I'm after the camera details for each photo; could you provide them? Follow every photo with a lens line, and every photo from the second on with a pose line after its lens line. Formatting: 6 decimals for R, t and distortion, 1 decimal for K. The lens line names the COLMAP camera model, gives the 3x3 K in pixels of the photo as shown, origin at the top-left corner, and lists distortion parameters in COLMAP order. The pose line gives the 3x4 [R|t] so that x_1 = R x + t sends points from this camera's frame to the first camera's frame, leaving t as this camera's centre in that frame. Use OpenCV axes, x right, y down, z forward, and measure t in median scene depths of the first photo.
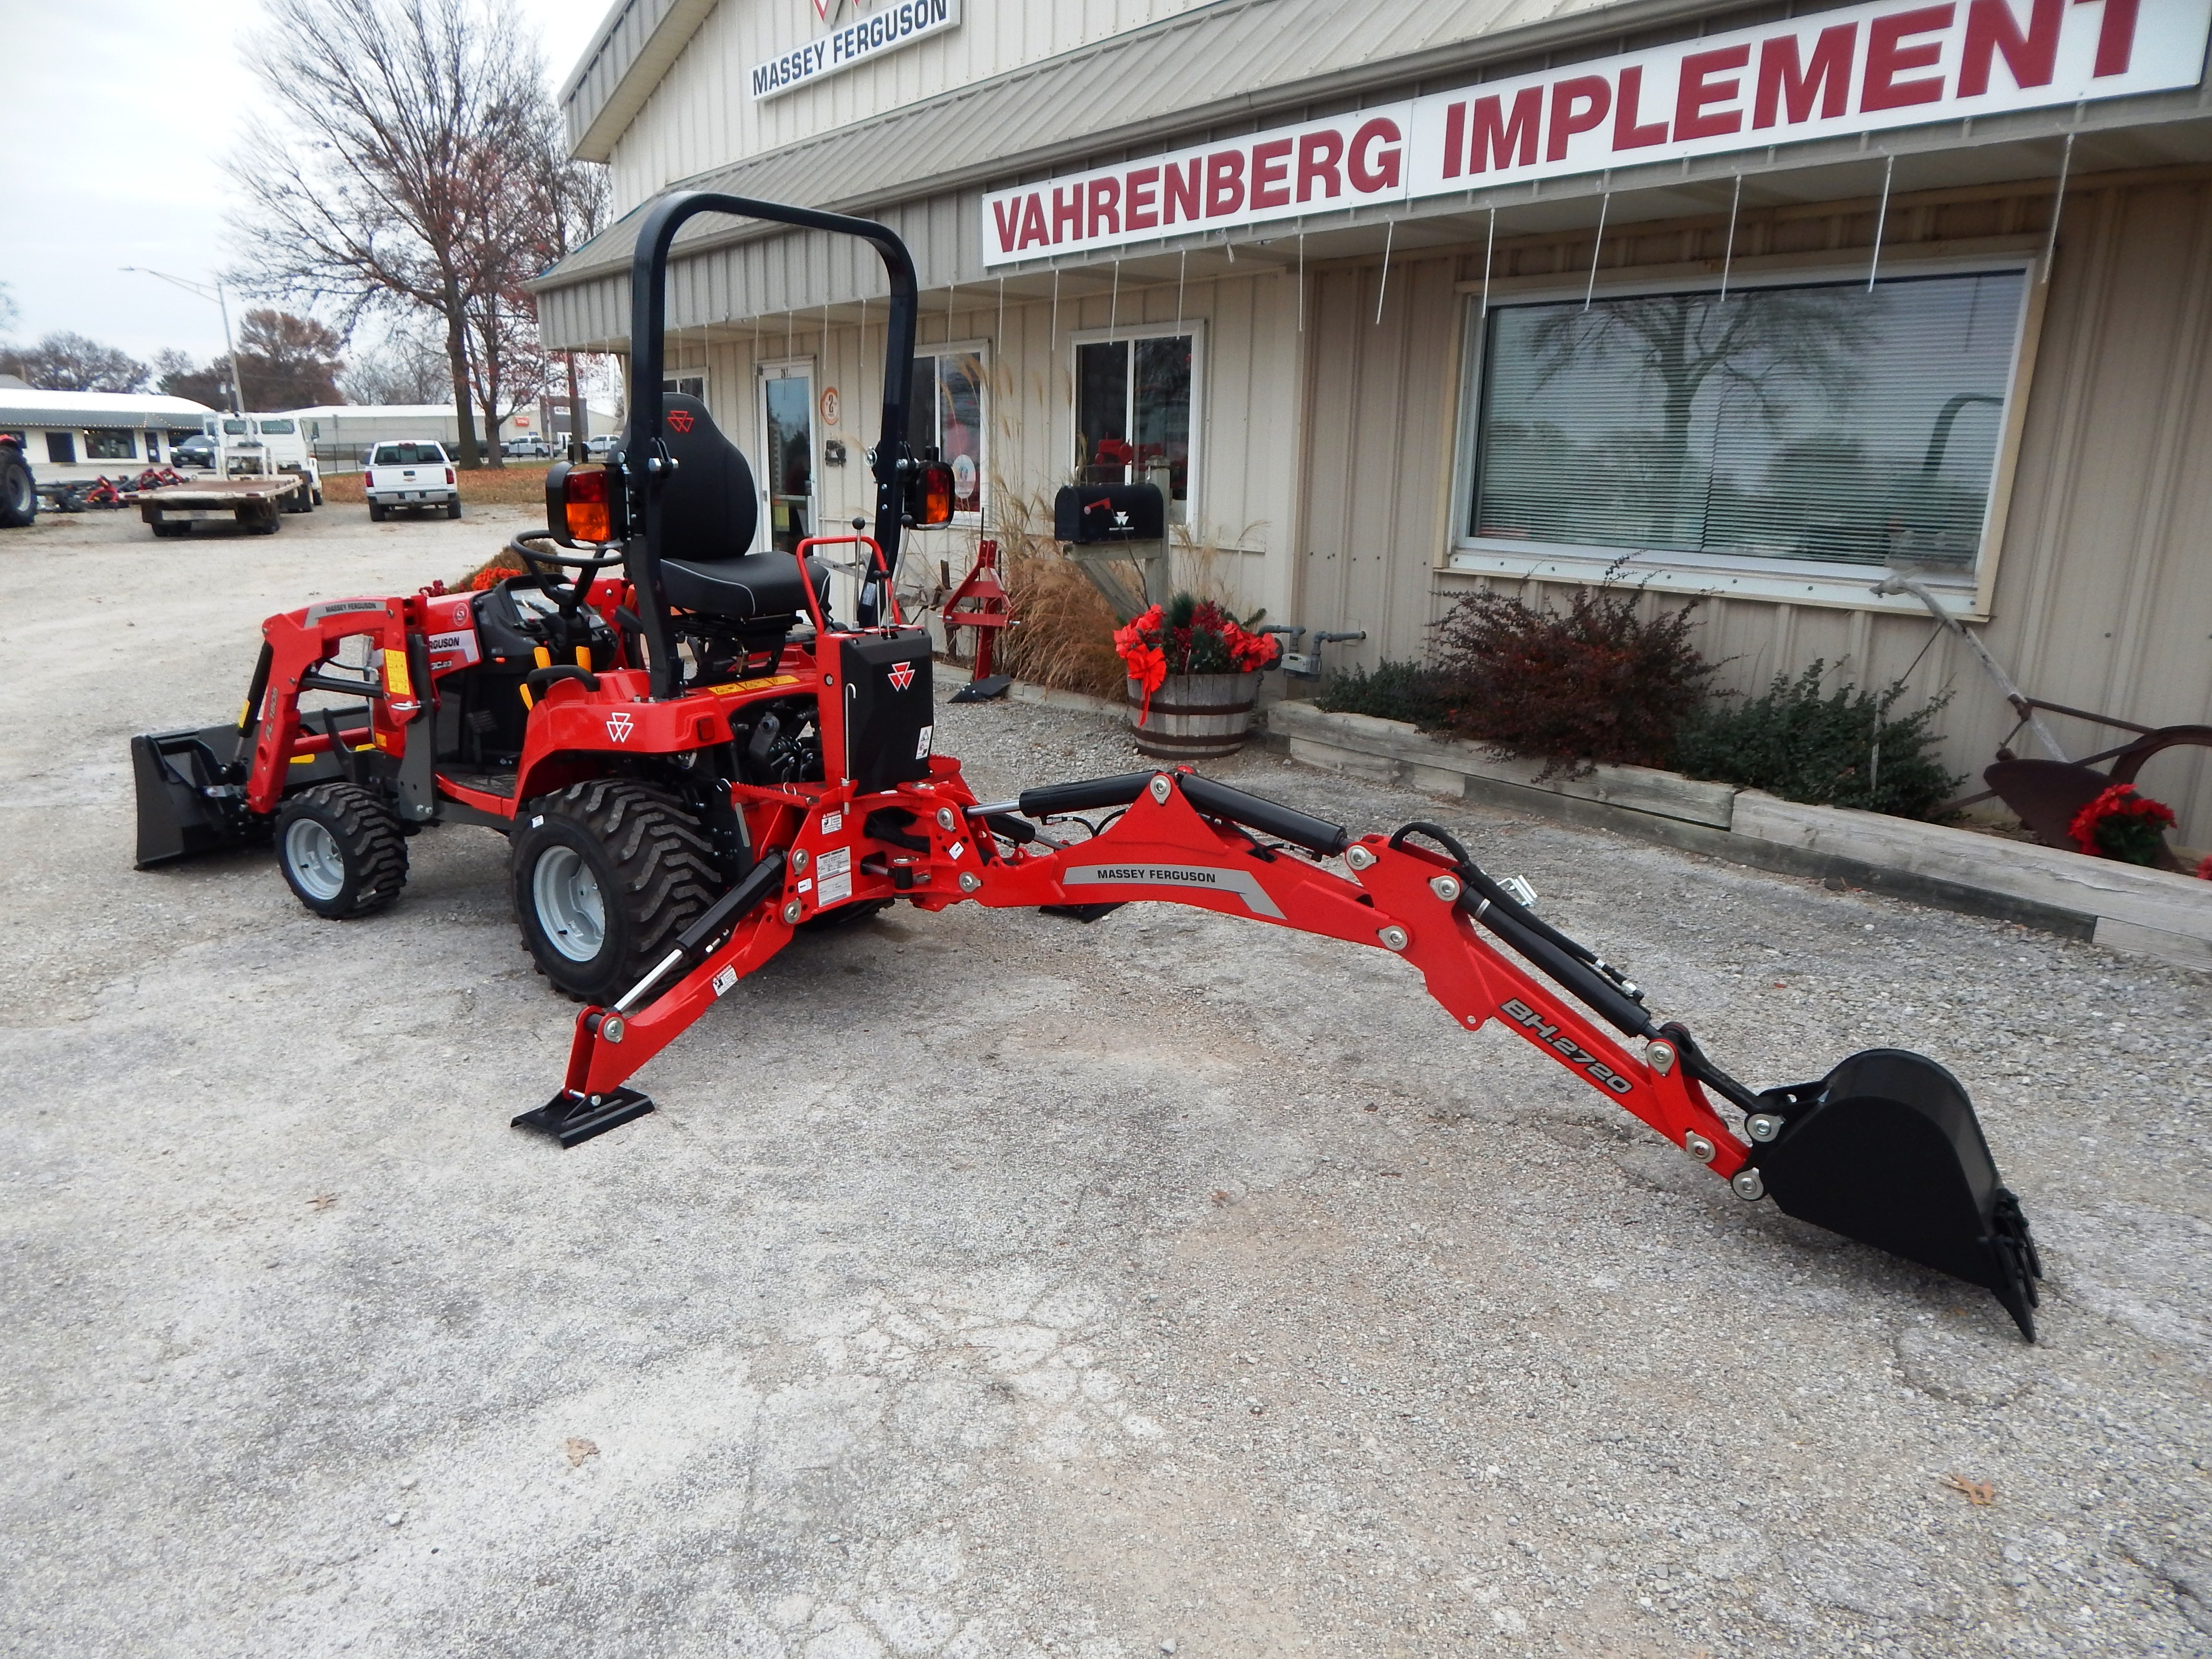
lens RADIAL K [[1473.7, 0, 1117.3], [0, 1473.7, 807.3], [0, 0, 1]] dist [0.012471, -0.008162]
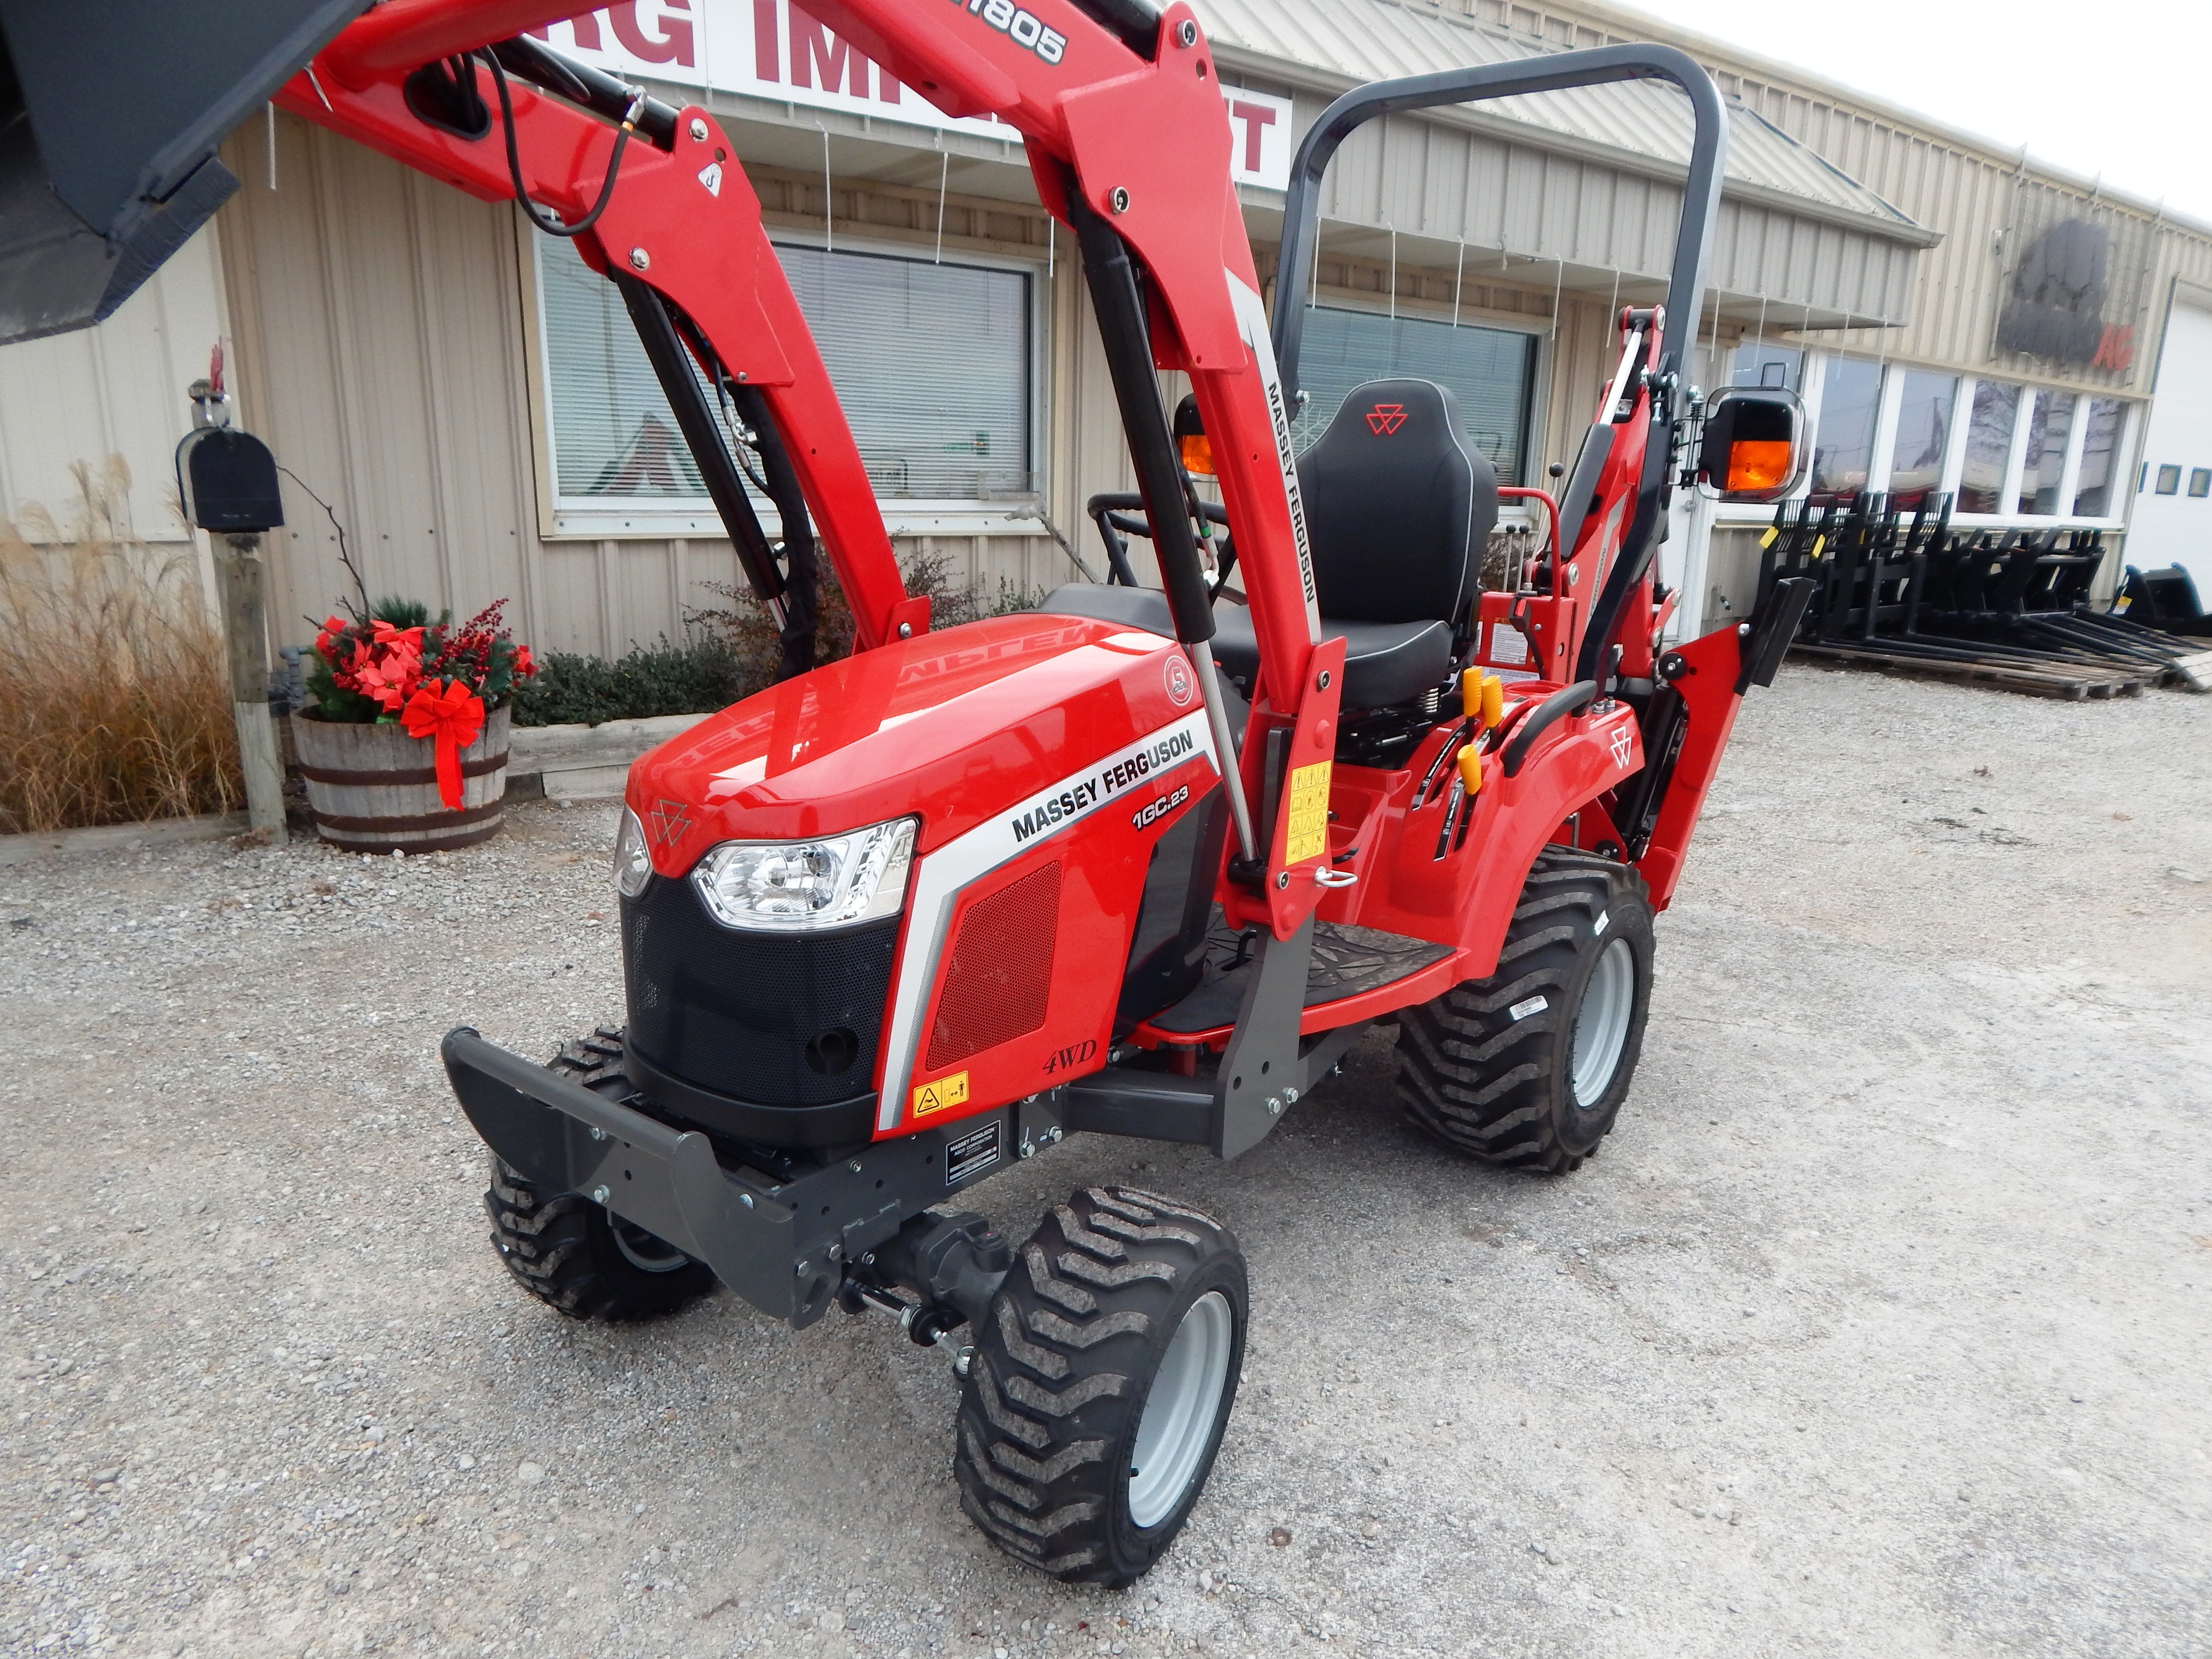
lens RADIAL K [[1483.0, 0, 1117.0], [0, 1483.0, 823.7], [0, 0, 1]] dist [-0.000565, -0.000431]
pose [[0.063980, -0.239243, 0.968849, -0.656161], [0.217166, 0.950910, 0.220472, -0.141940], [-0.974036, 0.196296, 0.112795, 0.715580]]
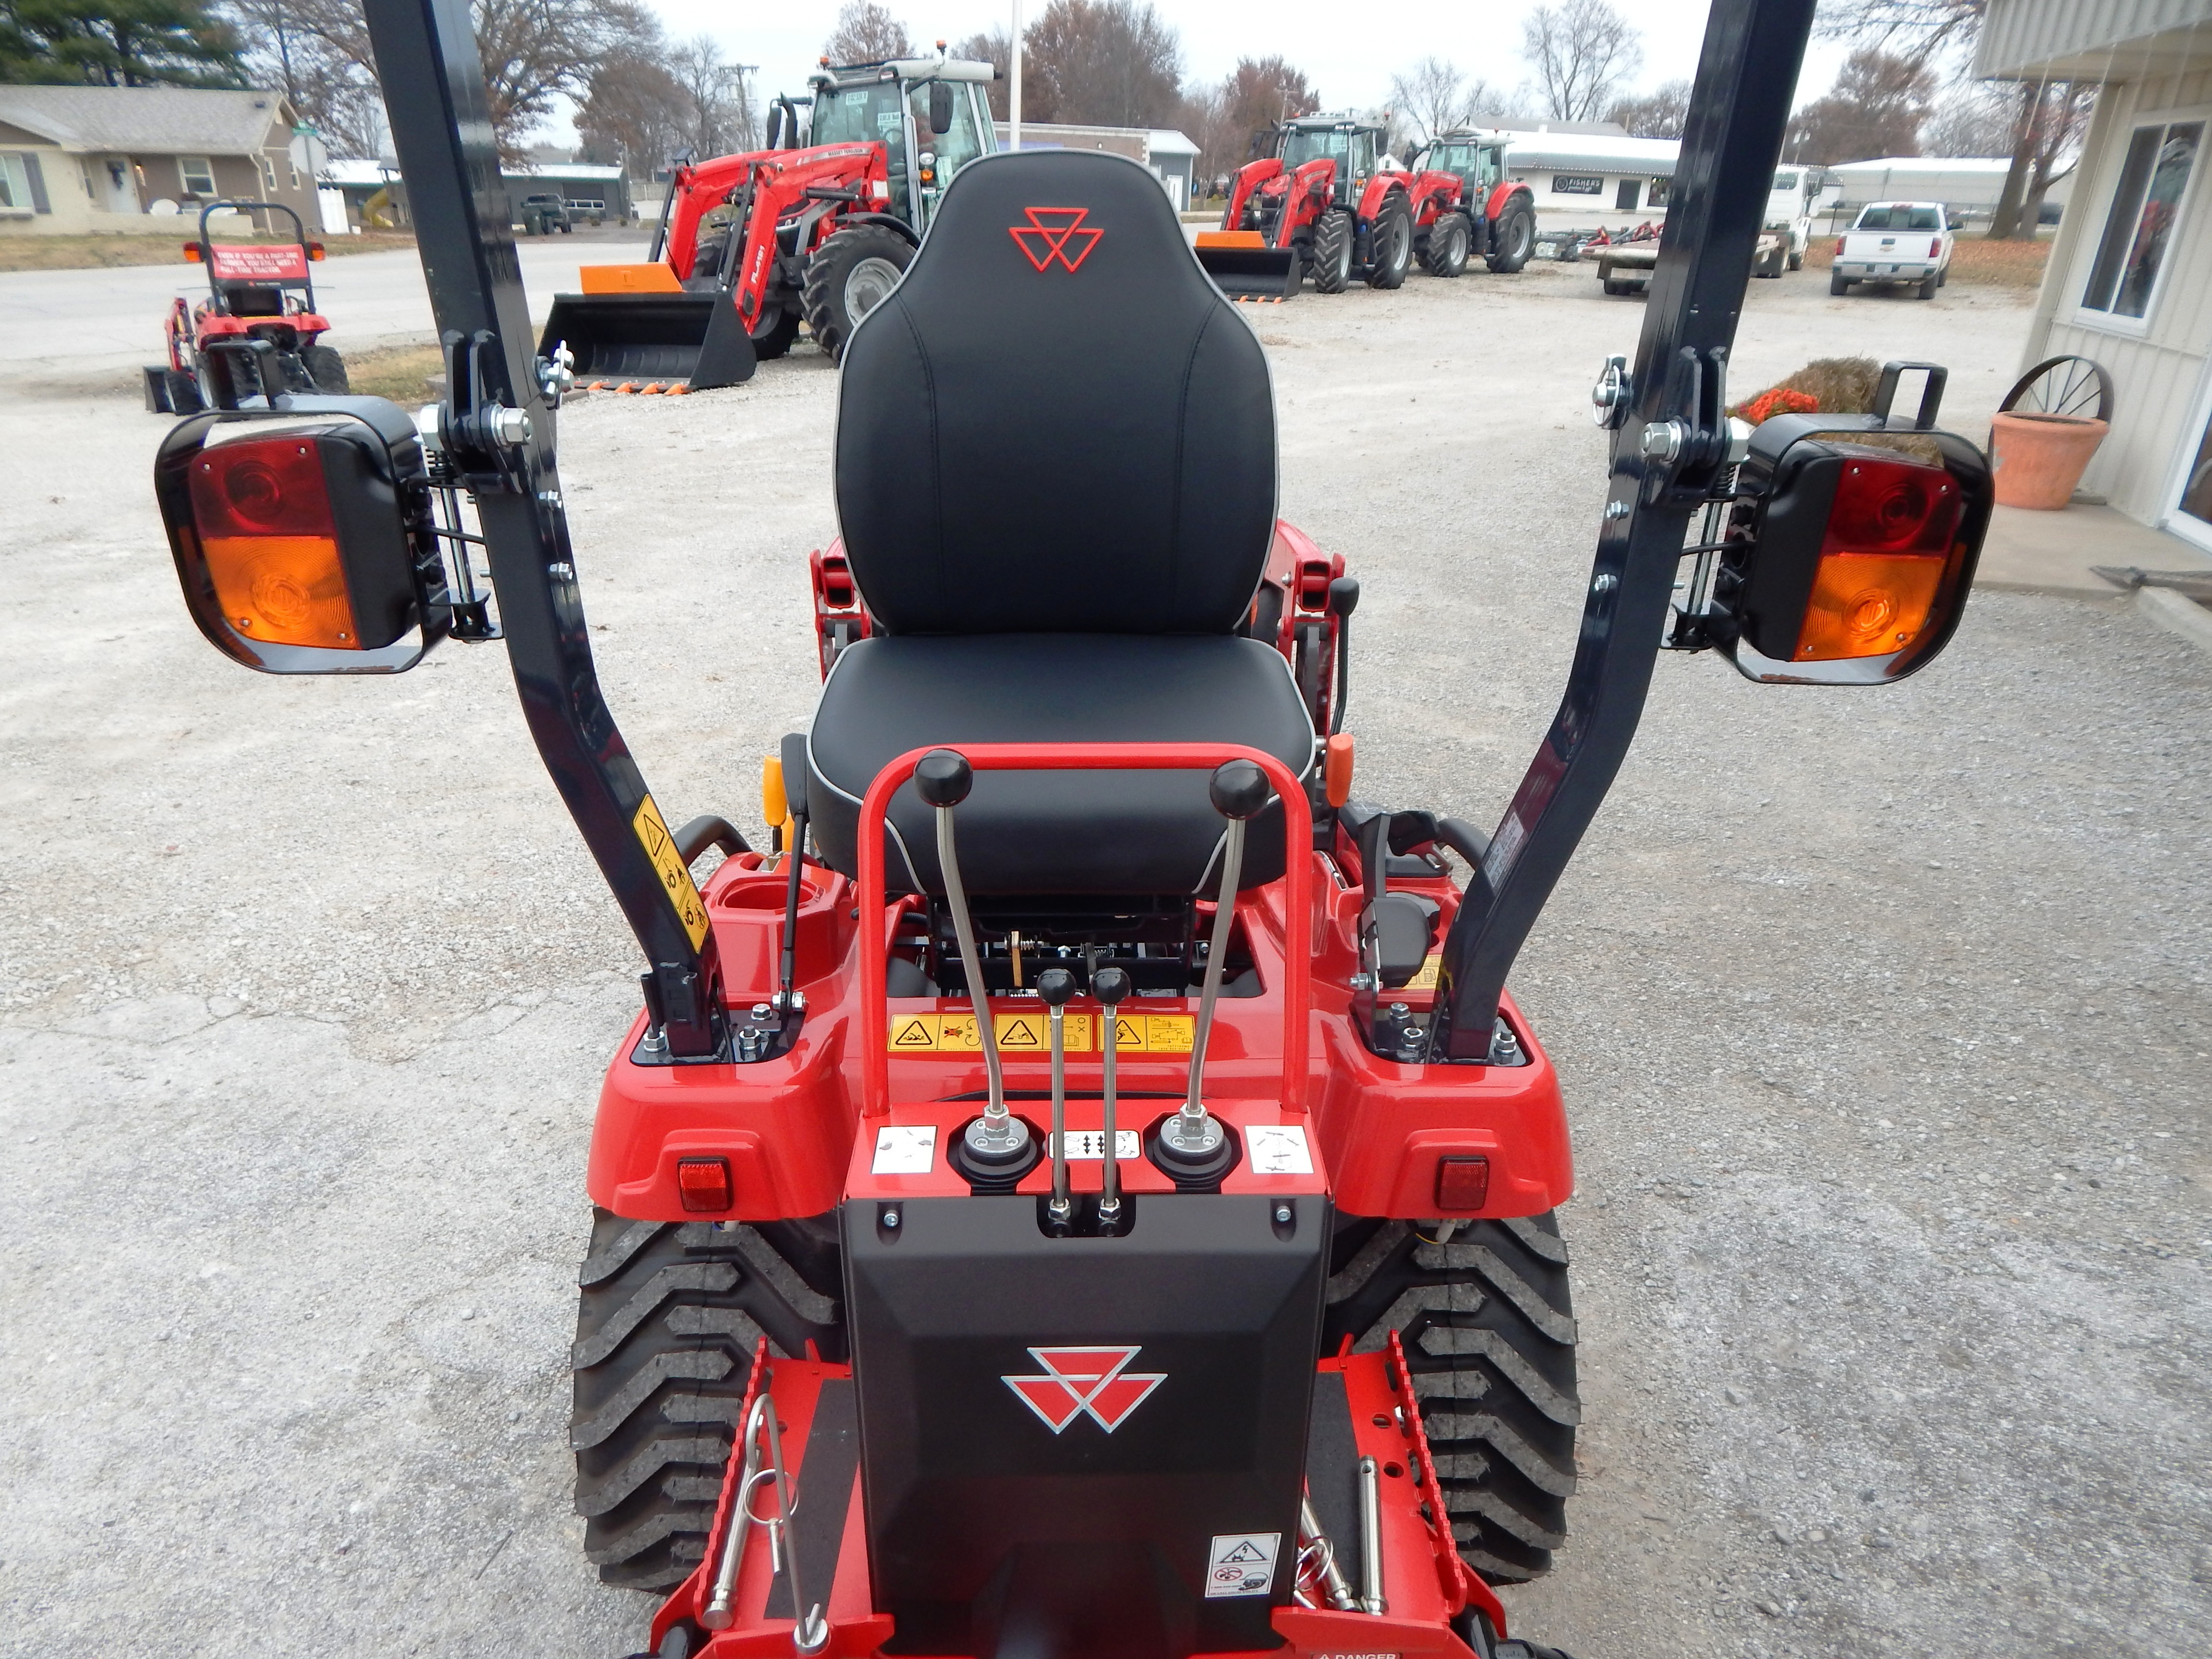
lens RADIAL K [[1473.7, 0, 1117.3], [0, 1473.7, 807.3], [0, 0, 1]] dist [0.012471, -0.008162]
pose [[0.591445, 0.338307, -0.731944, -0.000972], [-0.226239, 0.940891, 0.252071, -0.148515], [0.773957, 0.016508, 0.633023, 0.523455]]
